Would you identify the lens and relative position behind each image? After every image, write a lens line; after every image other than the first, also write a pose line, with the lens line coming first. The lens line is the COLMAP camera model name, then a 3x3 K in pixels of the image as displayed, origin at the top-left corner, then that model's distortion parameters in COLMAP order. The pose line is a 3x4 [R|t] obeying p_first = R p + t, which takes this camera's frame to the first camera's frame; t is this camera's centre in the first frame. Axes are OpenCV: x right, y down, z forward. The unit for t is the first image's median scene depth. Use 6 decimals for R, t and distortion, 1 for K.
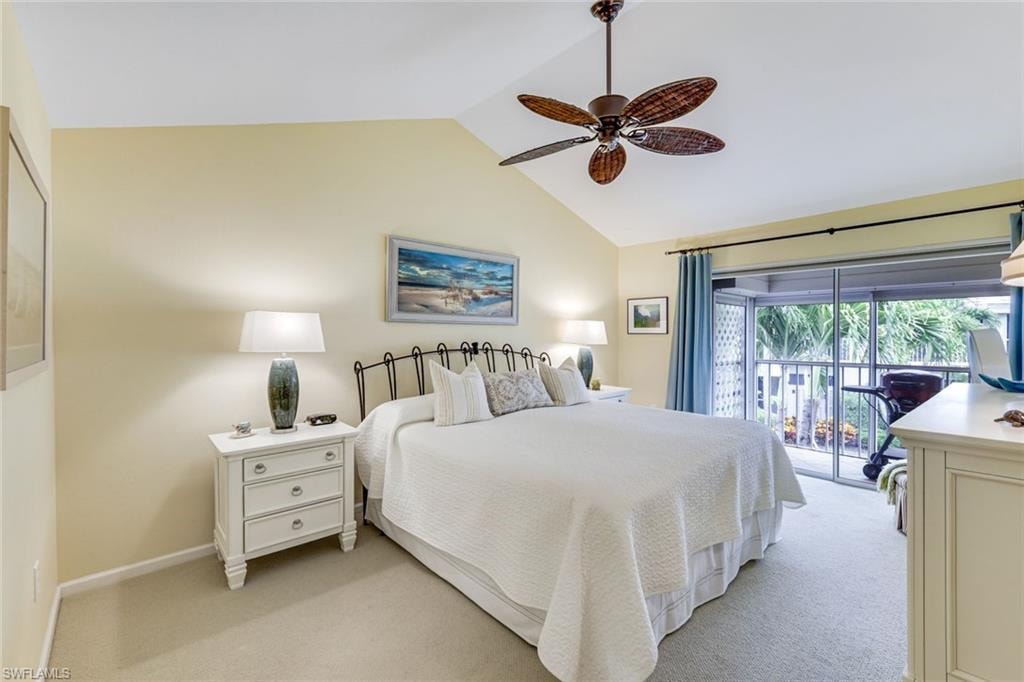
lens RADIAL K [[451.7, 0, 511.8], [0, 451.7, 333.6], [0, 0, 1]] dist [0.000911, 0.000098]
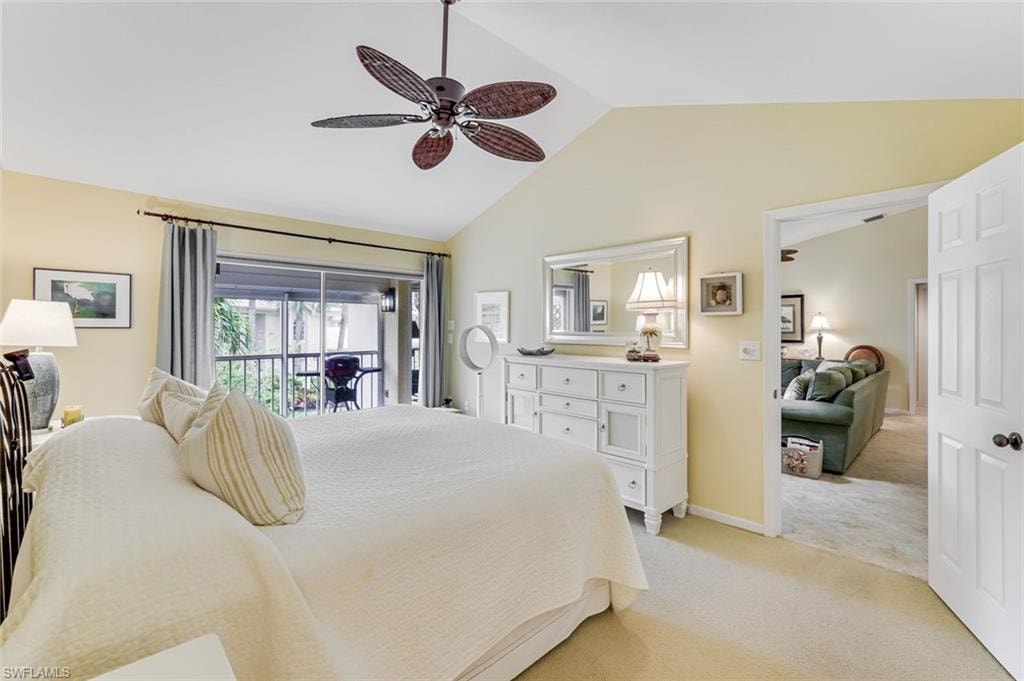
lens RADIAL K [[435.8, 0, 508.6], [0, 435.8, 331.6], [0, 0, 1]] dist [0.002384, 0.000326]
pose [[-0.022155, -0.006839, 0.999731, -0.375252], [0.000156, 0.999977, 0.006844, 0.002948], [-0.999755, 0.000308, -0.022154, 0.476058]]
